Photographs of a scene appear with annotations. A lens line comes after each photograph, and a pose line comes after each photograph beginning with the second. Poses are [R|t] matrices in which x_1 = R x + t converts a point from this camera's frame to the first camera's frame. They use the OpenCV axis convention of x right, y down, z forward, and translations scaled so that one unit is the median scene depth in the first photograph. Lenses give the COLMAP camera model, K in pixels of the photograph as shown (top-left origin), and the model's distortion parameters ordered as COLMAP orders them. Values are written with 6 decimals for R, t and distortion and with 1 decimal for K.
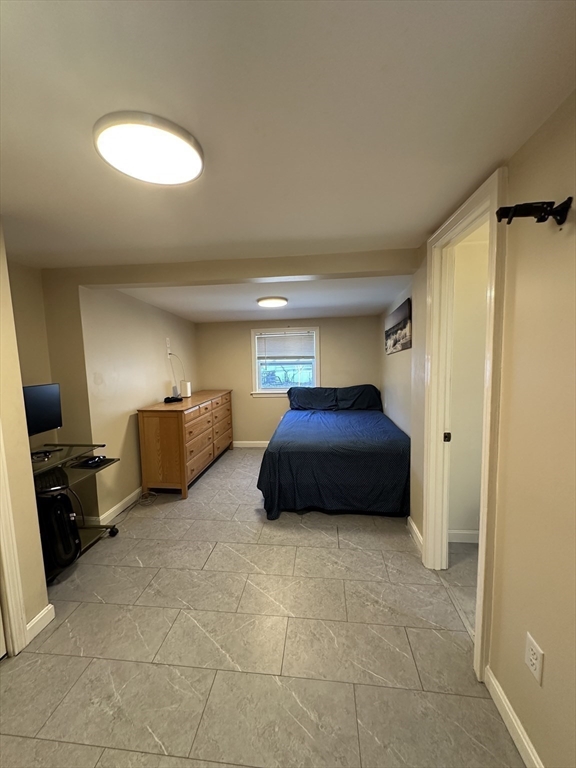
lens RADIAL K [[308.2, 0, 288.0], [0, 308.2, 384.0], [0, 0, 1]] dist [-0.001558, 0.000542]
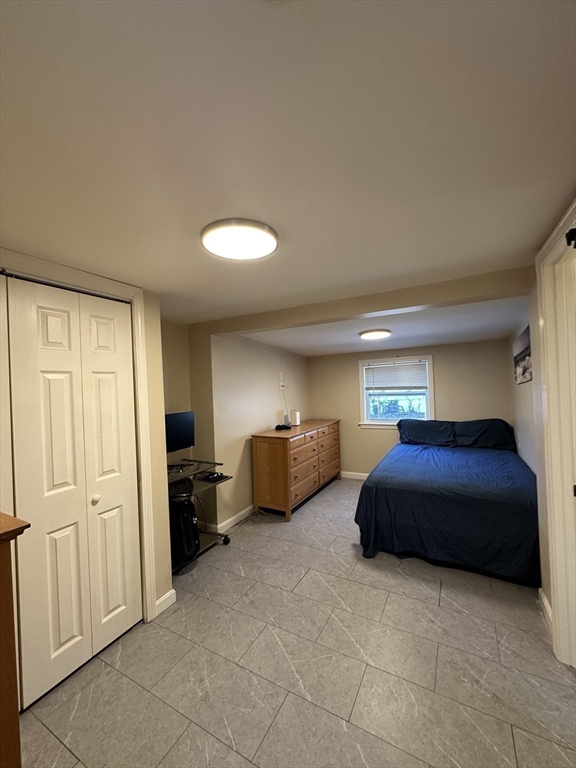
lens RADIAL K [[308.2, 0, 288.0], [0, 308.2, 384.0], [0, 0, 1]] dist [-0.001558, 0.000542]
pose [[0.922613, -0.012103, -0.385536, 0.116386], [-0.023272, 0.995940, -0.086958, -0.014149], [0.385024, 0.089201, 0.918586, -0.036043]]
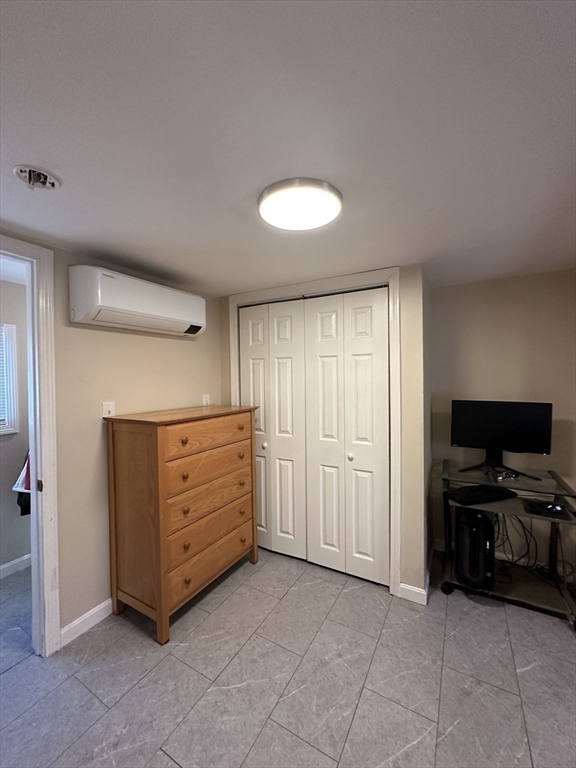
lens RADIAL K [[308.2, 0, 288.0], [0, 308.2, 384.0], [0, 0, 1]] dist [-0.001558, 0.000542]
pose [[-0.400472, 0.047910, -0.915056, 0.329635], [-0.069036, 0.994216, 0.082268, -0.076521], [0.913705, 0.096118, -0.394848, 0.703343]]
